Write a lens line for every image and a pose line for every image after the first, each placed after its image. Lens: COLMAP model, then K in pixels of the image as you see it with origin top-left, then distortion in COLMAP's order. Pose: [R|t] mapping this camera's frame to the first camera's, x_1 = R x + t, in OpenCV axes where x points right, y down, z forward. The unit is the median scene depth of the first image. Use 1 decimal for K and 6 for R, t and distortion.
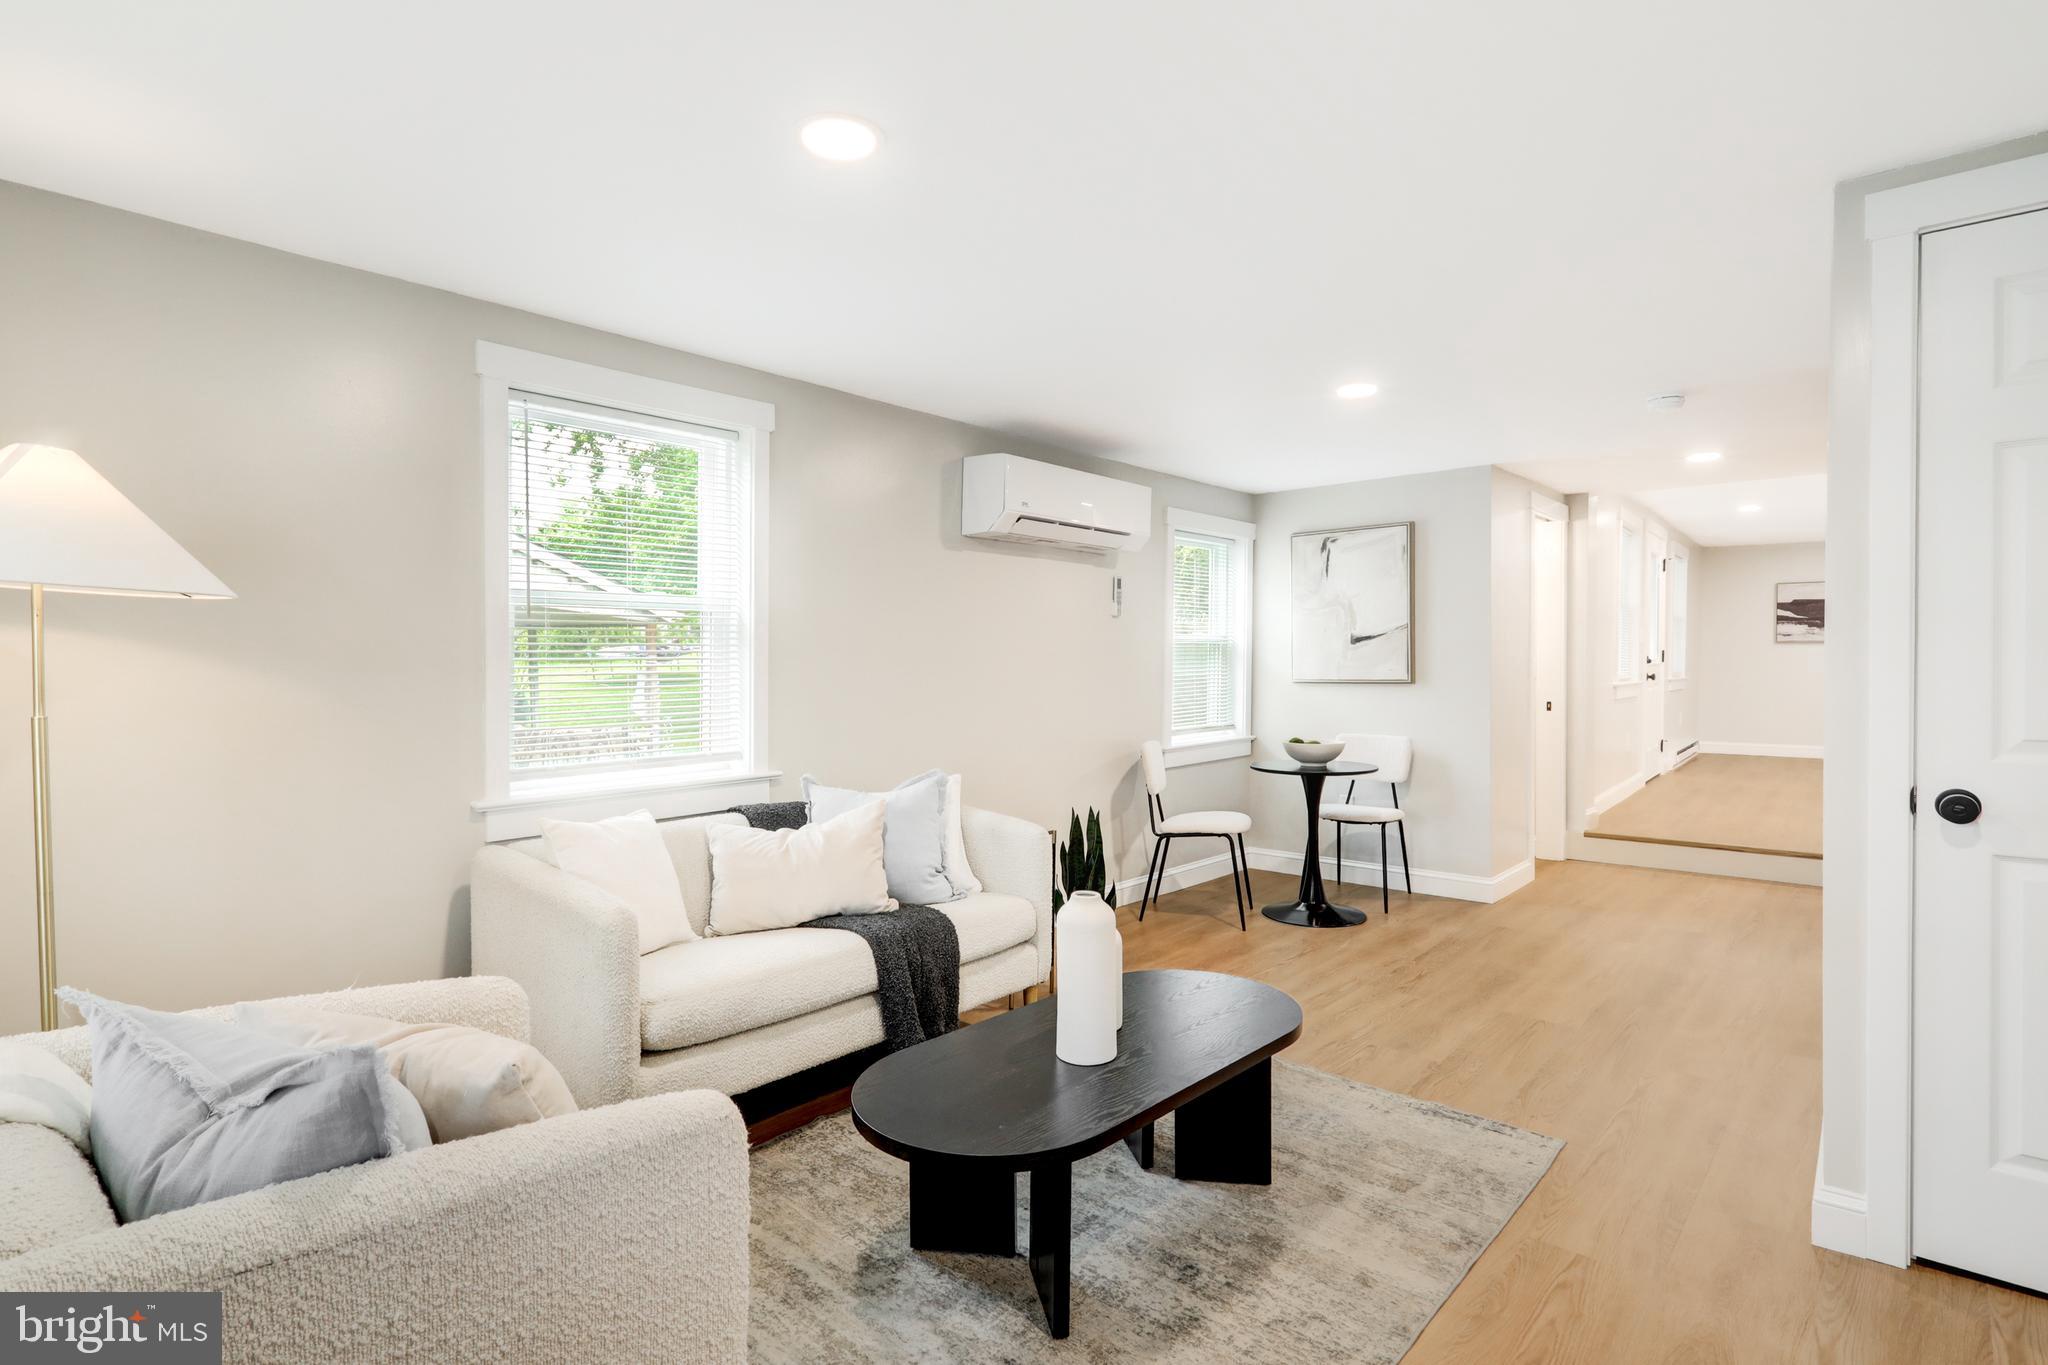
lens RADIAL K [[998.1, 0, 1015.1], [0, 998.1, 697.5], [0, 0, 1]] dist [0.000762, 0.000149]
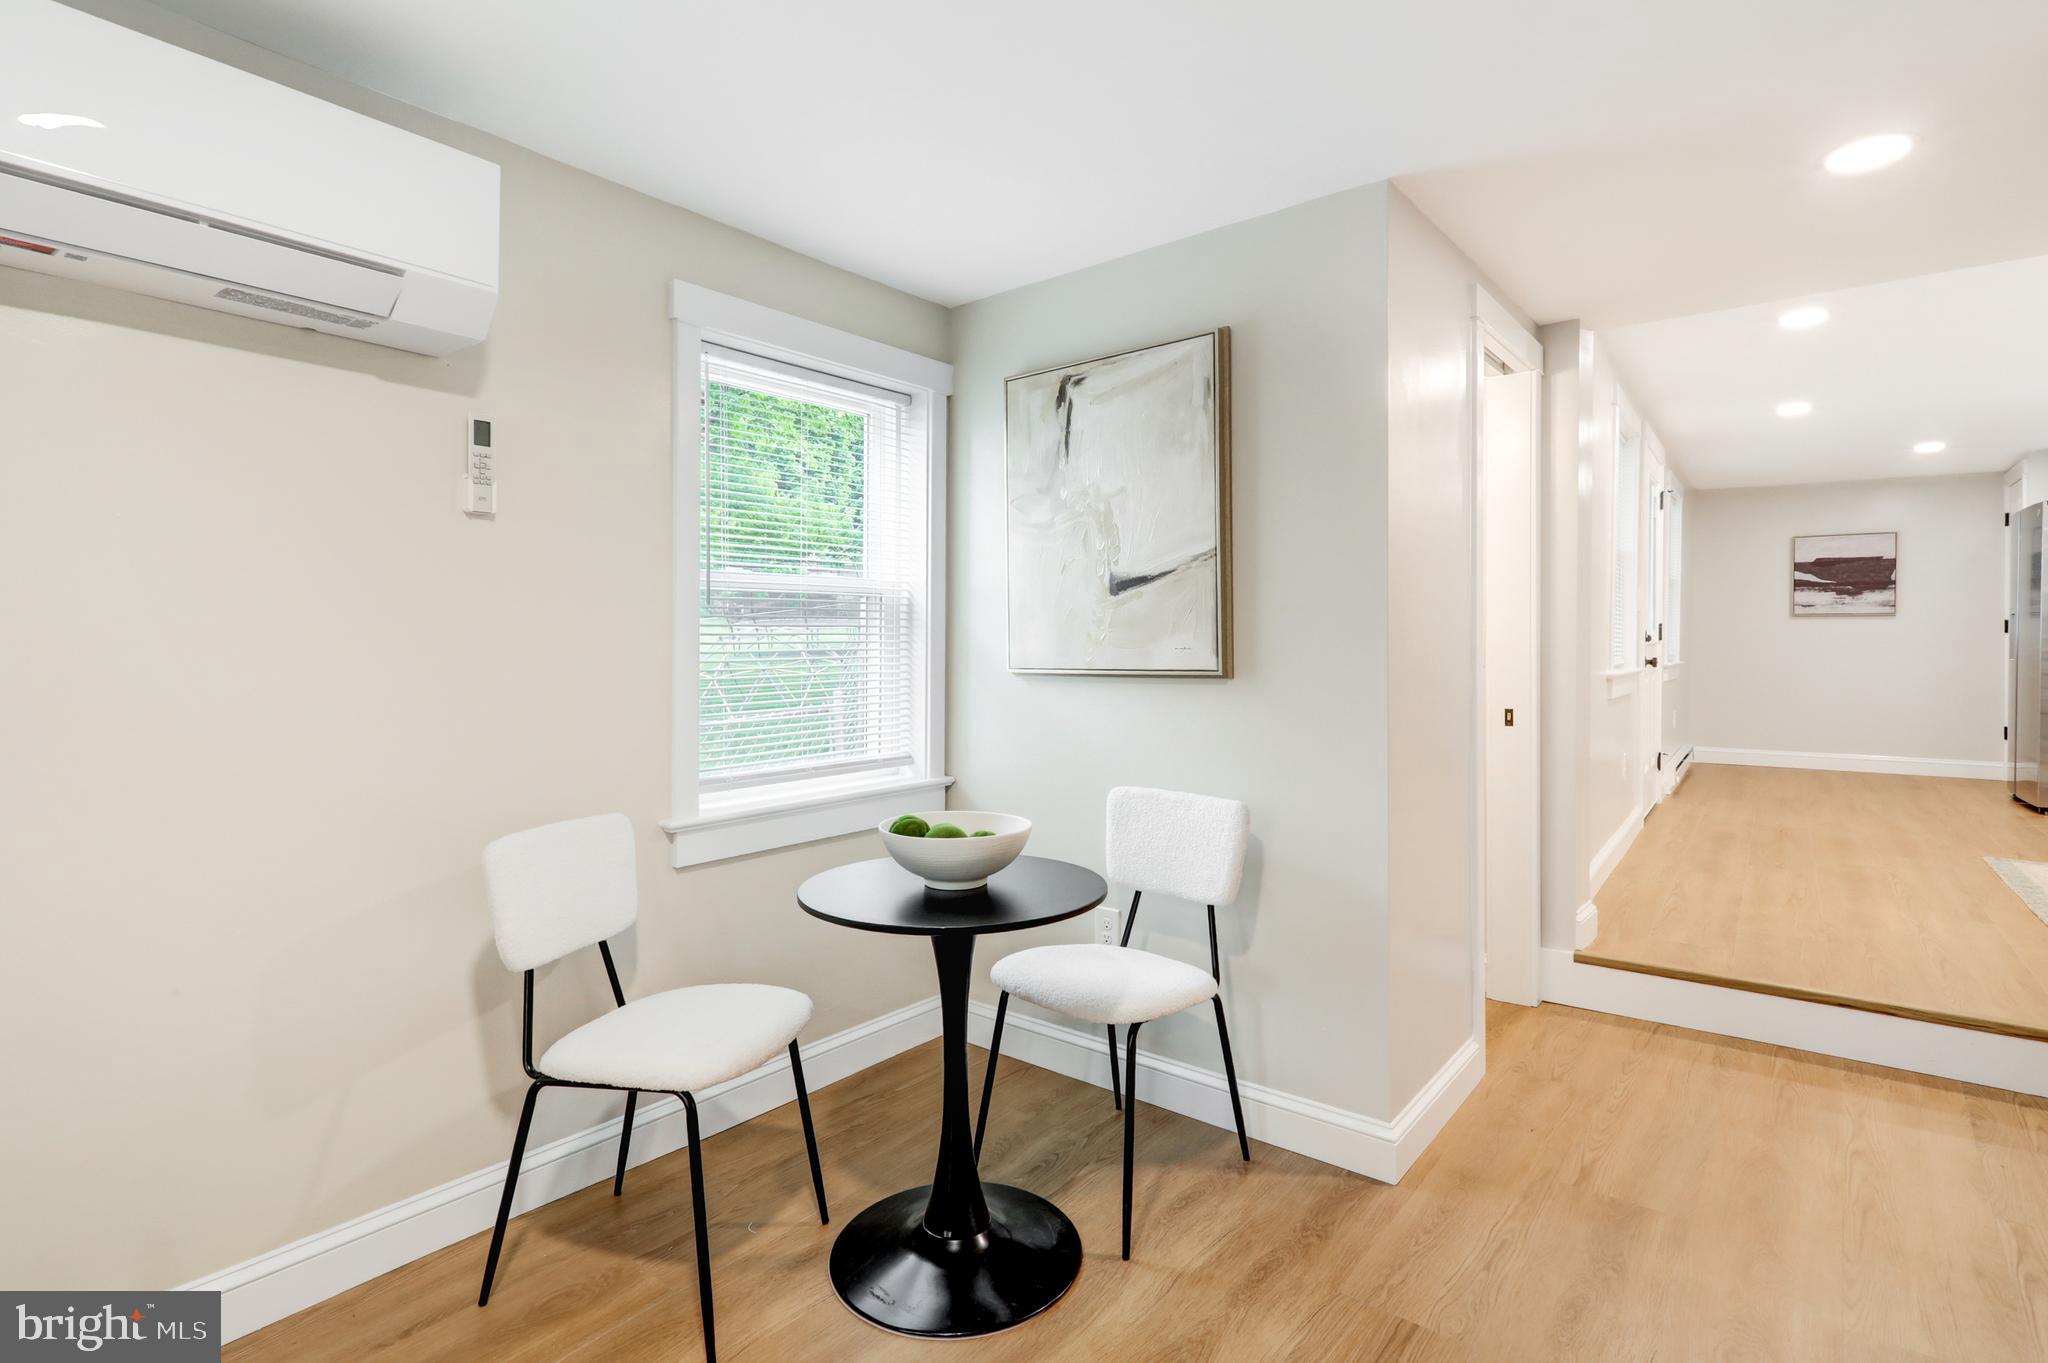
lens RADIAL K [[1007.5, 0, 1012.9], [0, 1007.5, 660.2], [0, 0, 1]] dist [-0.002964, 0.000082]
pose [[0.998771, 0.002918, 0.049484, 0.263500], [-0.002014, 0.999830, -0.018302, -0.013024], [-0.049529, 0.018180, 0.998607, 0.515852]]
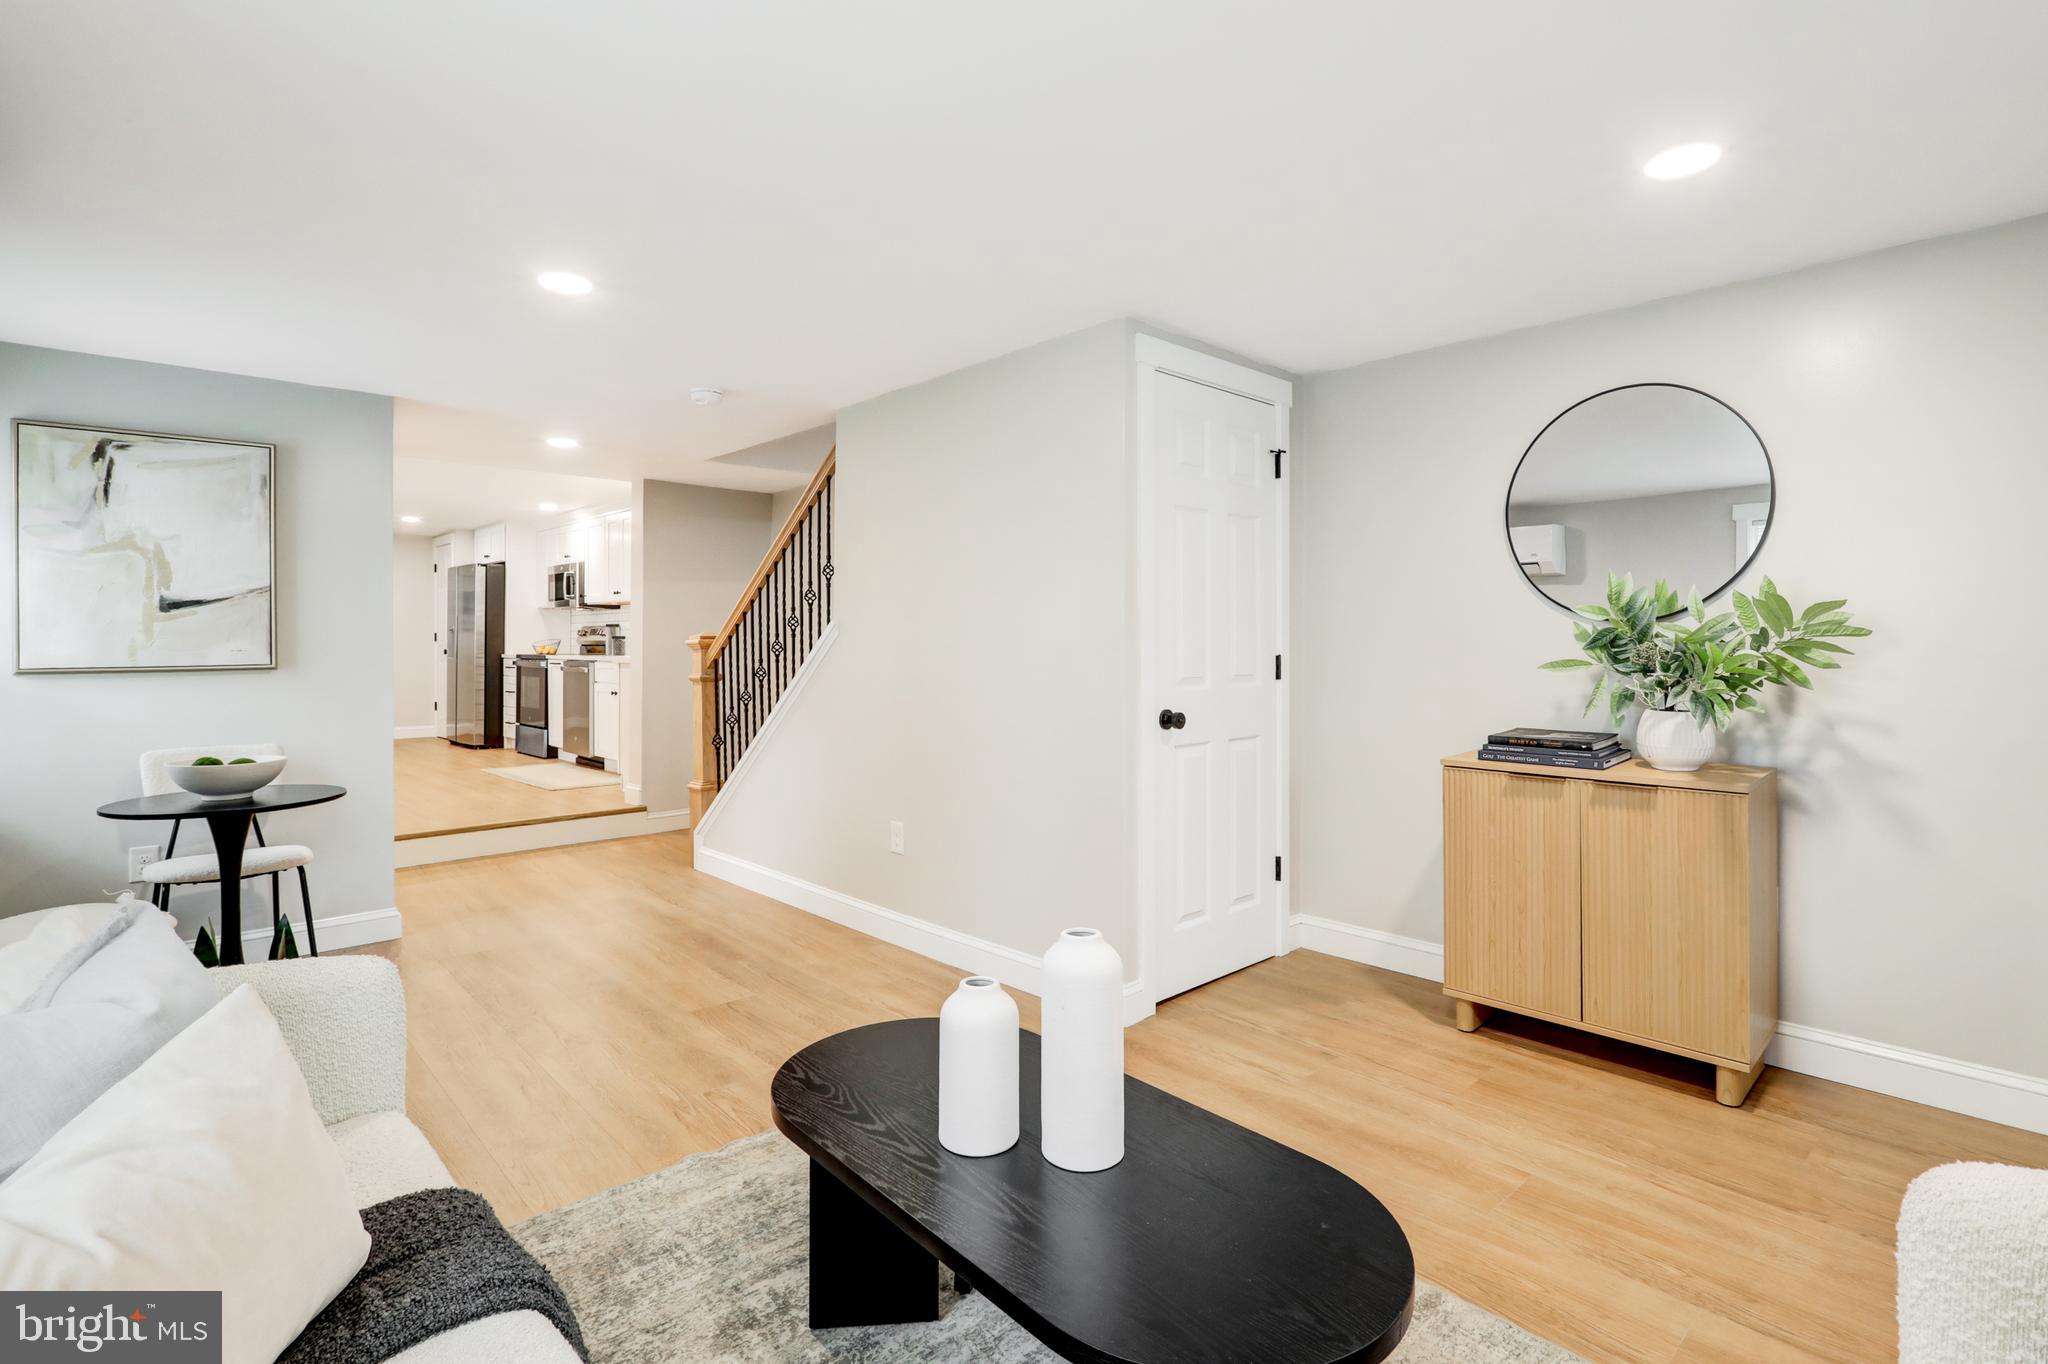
lens RADIAL K [[1003.4, 0, 1072.7], [0, 1003.4, 618.8], [0, 0, 1]] dist [-0.000161, 0.000774]
pose [[0.068160, 0.033045, 0.997127, -0.270805], [0.037163, 0.998674, -0.035636, -0.003292], [-0.996982, 0.039485, 0.066842, 0.360859]]
